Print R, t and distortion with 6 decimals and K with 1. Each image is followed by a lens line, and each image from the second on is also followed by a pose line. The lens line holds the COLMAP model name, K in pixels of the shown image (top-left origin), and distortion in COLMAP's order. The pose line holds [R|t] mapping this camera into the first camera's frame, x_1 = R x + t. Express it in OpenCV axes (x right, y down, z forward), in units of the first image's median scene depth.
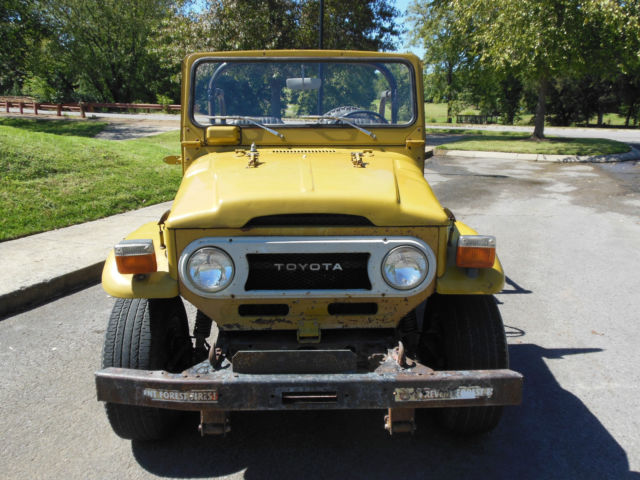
lens RADIAL K [[555.2, 0, 318.0], [0, 555.2, 243.0], [0, 0, 1]] dist [-0.040248, 0.079506]
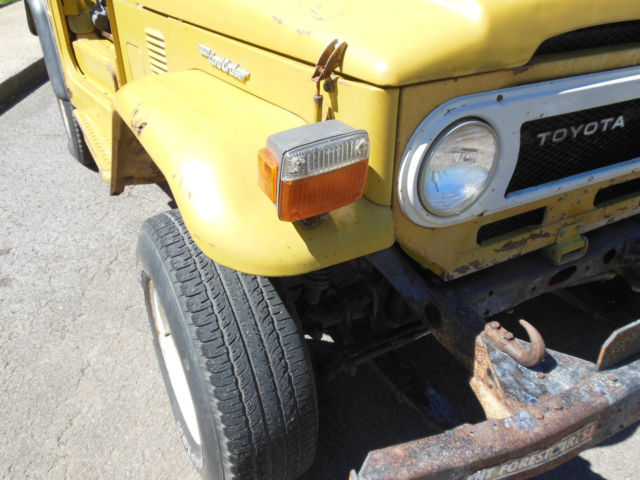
lens RADIAL K [[555.2, 0, 316.1], [0, 555.2, 240.6], [0, 0, 1]] dist [-0.040248, 0.079506]
pose [[0.893555, -0.226072, 0.387880, -0.473634], [0.100490, 0.942757, 0.317979, -0.051254], [-0.437563, -0.245154, 0.865123, 0.622749]]
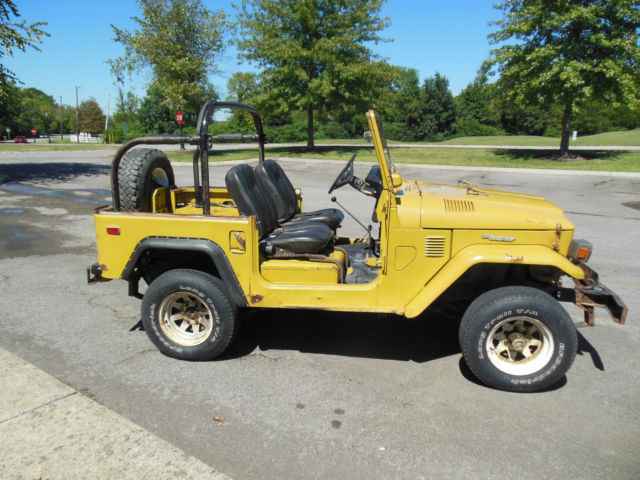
lens RADIAL K [[486.6, 0, 321.8], [0, 486.6, 239.2], [0, 0, 1]] dist [-0.047865, 0.069516]
pose [[0.182102, -0.213927, 0.959726, -1.791731], [0.225082, 0.959199, 0.171102, -0.416777], [-0.957171, 0.184859, 0.222824, 1.363555]]
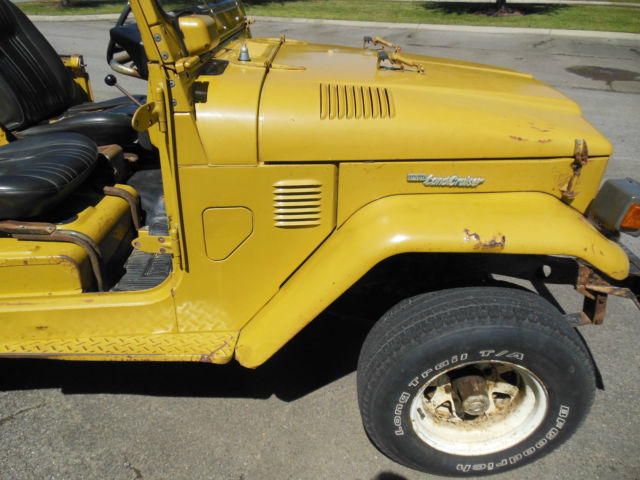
lens RADIAL K [[486.6, 0, 318.6], [0, 486.6, 243.4], [0, 0, 1]] dist [-0.047865, 0.069516]
pose [[0.036068, -0.473547, 0.880030, -0.890671], [0.215785, 0.863520, 0.455819, -0.298780], [-0.975775, 0.173457, 0.133330, 1.269075]]
